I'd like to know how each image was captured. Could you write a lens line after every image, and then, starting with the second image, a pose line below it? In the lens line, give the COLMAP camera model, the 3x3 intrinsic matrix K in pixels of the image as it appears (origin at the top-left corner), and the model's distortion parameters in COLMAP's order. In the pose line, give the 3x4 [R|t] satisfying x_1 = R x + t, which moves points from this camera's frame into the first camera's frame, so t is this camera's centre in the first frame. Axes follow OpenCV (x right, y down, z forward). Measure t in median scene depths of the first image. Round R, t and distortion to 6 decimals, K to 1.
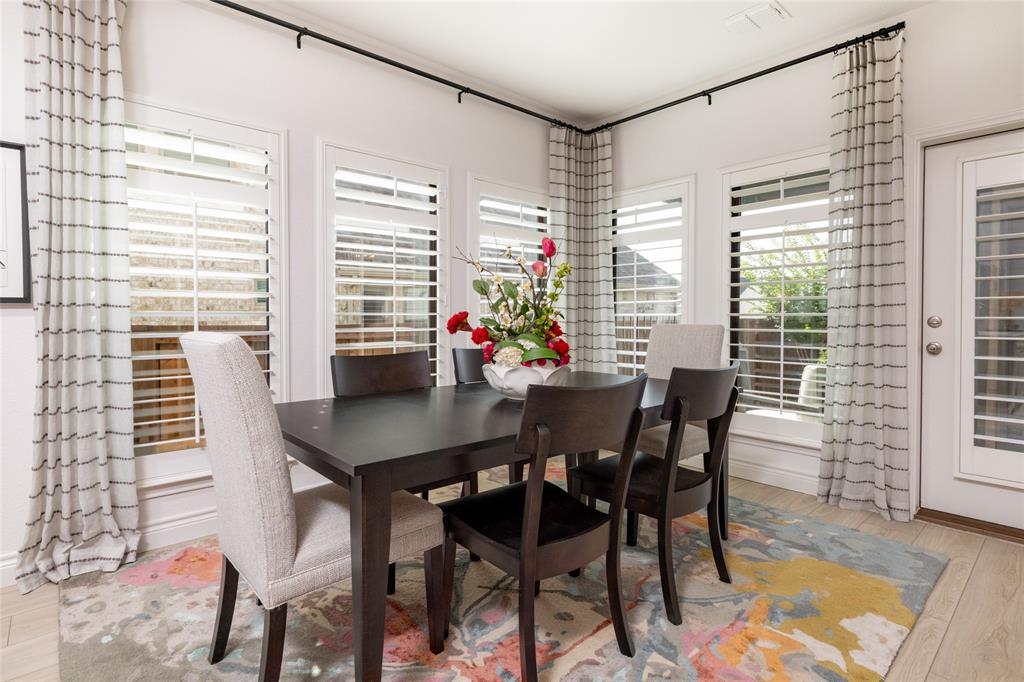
lens RADIAL K [[507.5, 0, 511.5], [0, 507.5, 321.4], [0, 0, 1]] dist [0.003830, -0.000690]
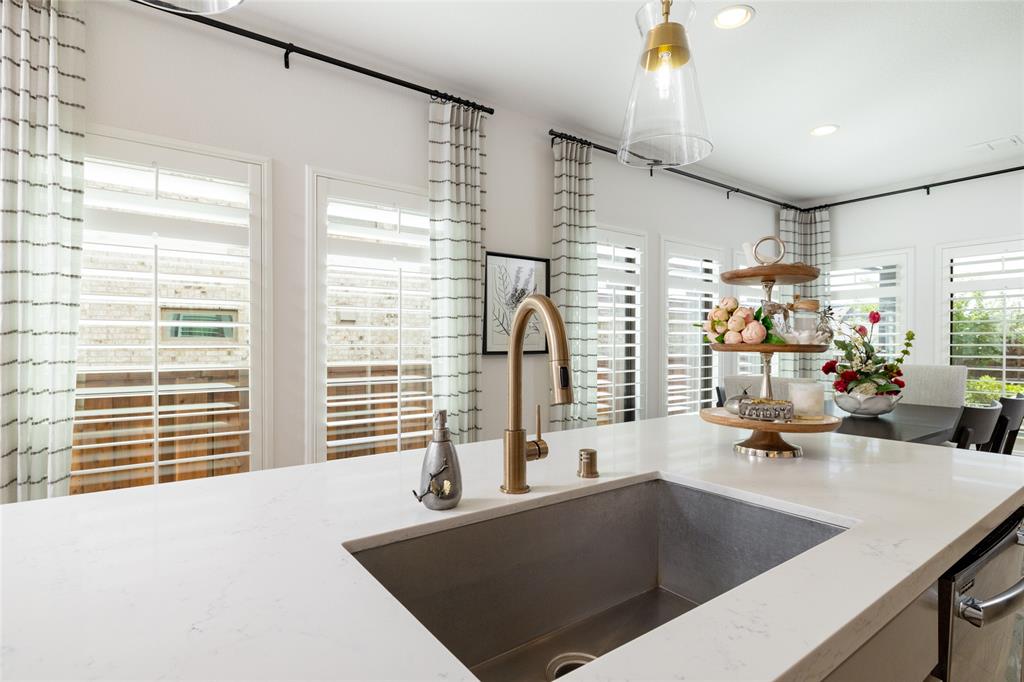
lens RADIAL K [[507.5, 0, 516.7], [0, 507.5, 341.6], [0, 0, 1]] dist [0.003830, -0.000690]
pose [[0.995354, -0.000804, -0.096278, -0.543028], [-0.000815, 0.999859, -0.016773, -0.029904], [0.096278, 0.016773, 0.995213, -0.393780]]
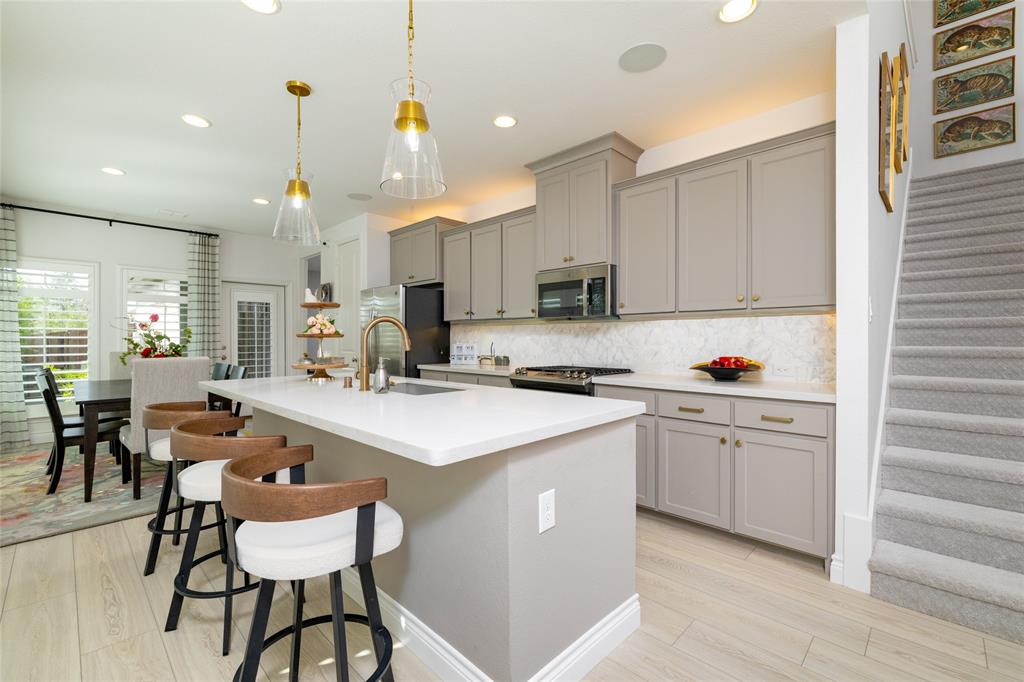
lens RADIAL K [[443.9, 0, 509.4], [0, 443.9, 339.5], [0, 0, 1]] dist [-0.000953, 0.001405]
pose [[-0.070047, -0.003165, 0.997539, -1.273194], [0.012607, 0.999912, 0.004058, -0.025723], [-0.997464, 0.012860, -0.070001, -0.264690]]
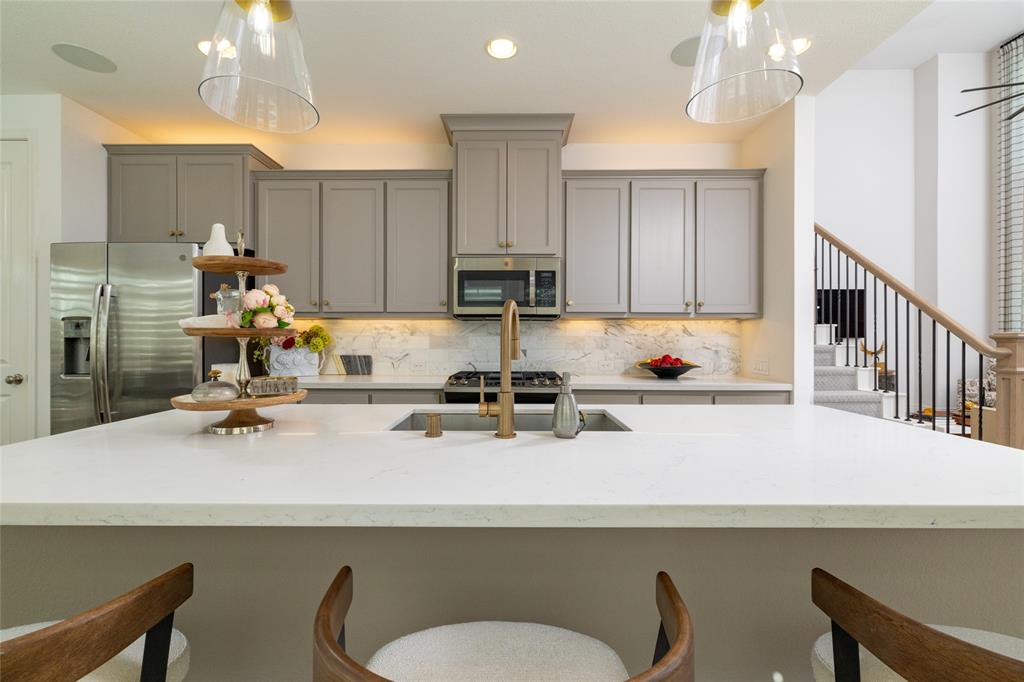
lens RADIAL K [[425.8, 0, 510.0], [0, 425.8, 337.9], [0, 0, 1]] dist [-0.000476, -0.000055]
pose [[-0.740710, -0.001561, 0.671824, -0.805924], [0.004309, 0.999966, 0.007074, -0.029677], [-0.671812, 0.008135, -0.740677, 0.151750]]
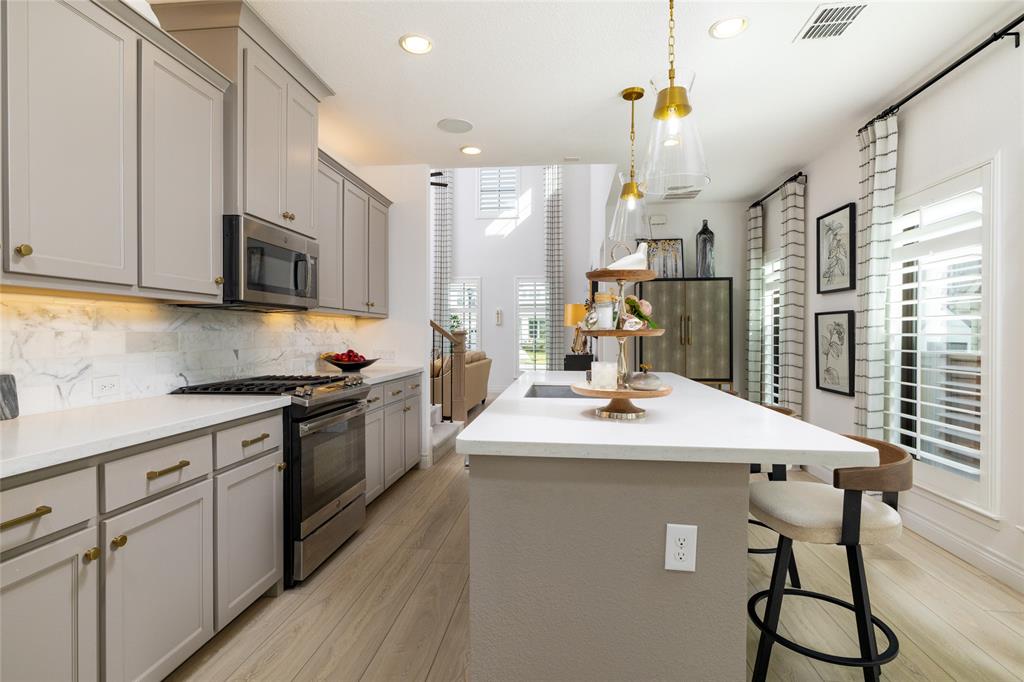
lens RADIAL K [[507.5, 0, 505.0], [0, 507.5, 335.4], [0, 0, 1]] dist [0.003830, -0.000690]
pose [[-0.748768, -0.002410, -0.662828, 0.055788], [-0.011570, 0.999889, 0.009434, -0.033813], [0.662731, 0.014733, -0.748713, 0.355909]]
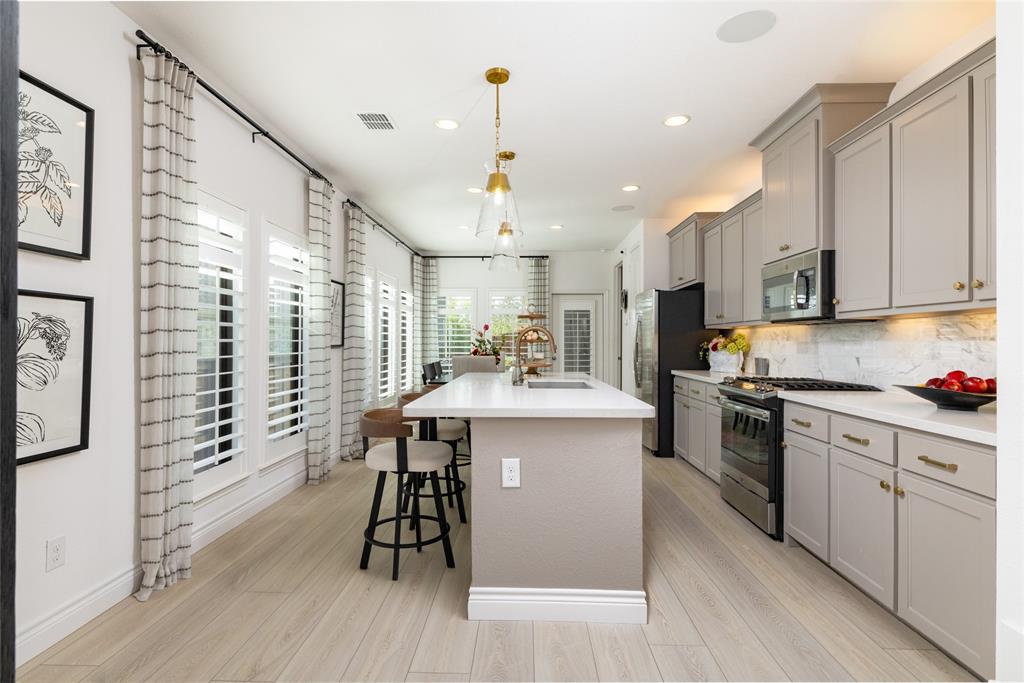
lens RADIAL K [[507.5, 0, 507.0], [0, 507.5, 339.2], [0, 0, 1]] dist [0.003830, -0.000690]
pose [[0.689111, 0.003726, 0.724646, -1.329218], [0.006963, 0.999907, -0.011763, -0.023608], [-0.724622, 0.013151, 0.689021, -0.775082]]
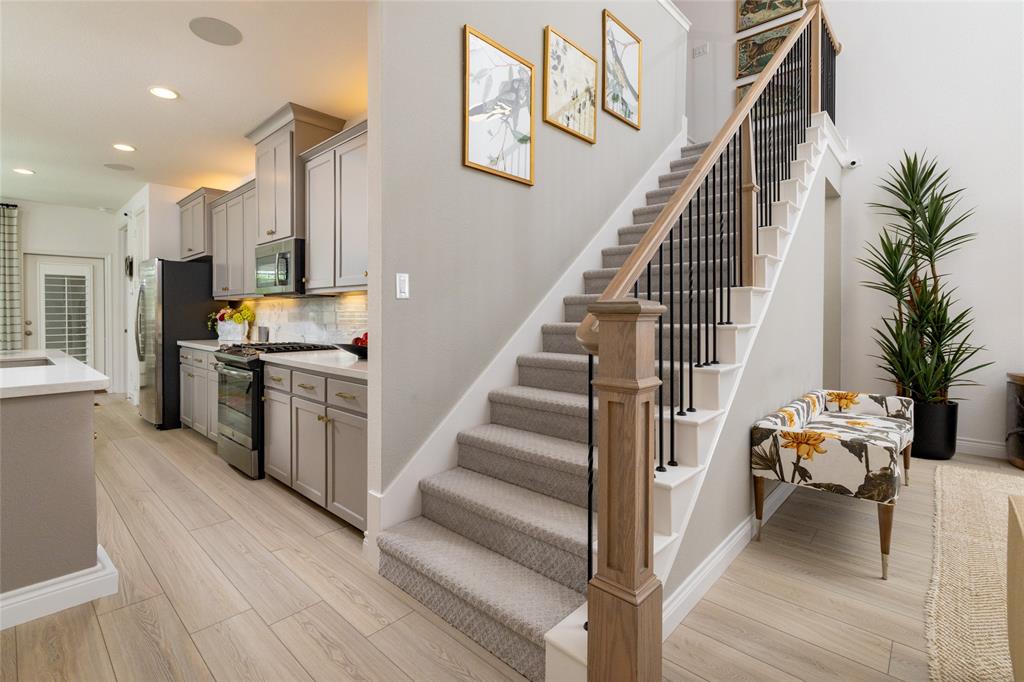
lens RADIAL K [[476.0, 0, 477.3], [0, 476.0, 317.4], [0, 0, 1]] dist [-0.003603, 0.002398]
pose [[-0.060402, -0.010430, 0.998120, -1.359034], [0.011522, 0.999871, 0.011145, -0.021535], [-0.998108, 0.012174, -0.060274, -0.893733]]
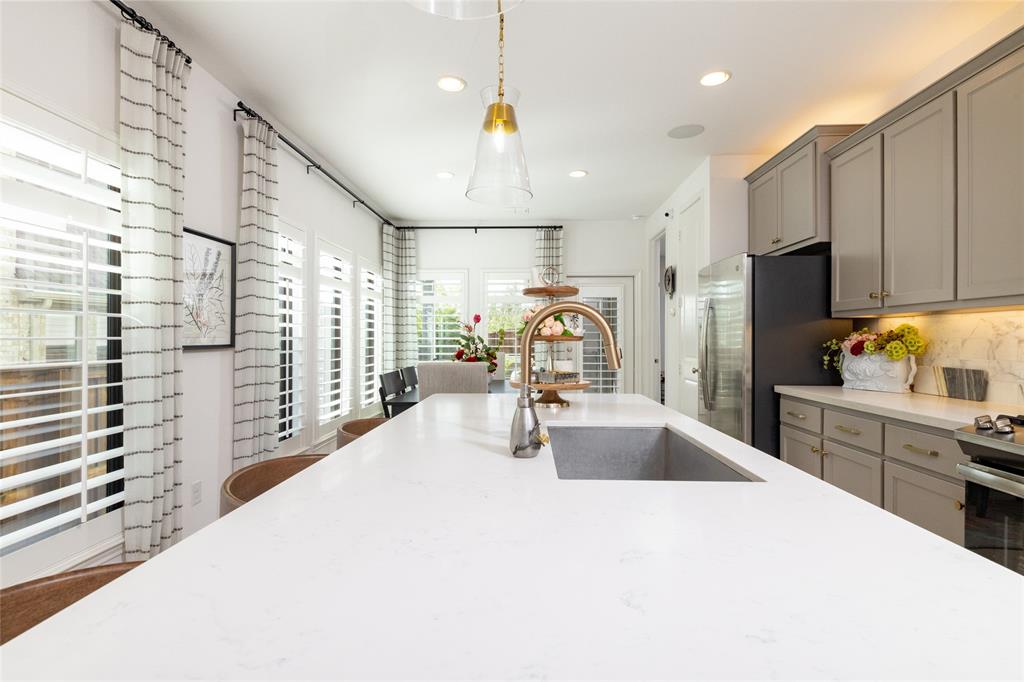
lens RADIAL K [[507.5, 0, 507.5], [0, 507.5, 338.4], [0, 0, 1]] dist [0.003830, -0.000690]
pose [[0.693345, 0.000268, 0.720605, -0.890400], [0.008018, 0.999935, -0.008087, -0.028378], [-0.720561, 0.011385, 0.693298, -0.370686]]
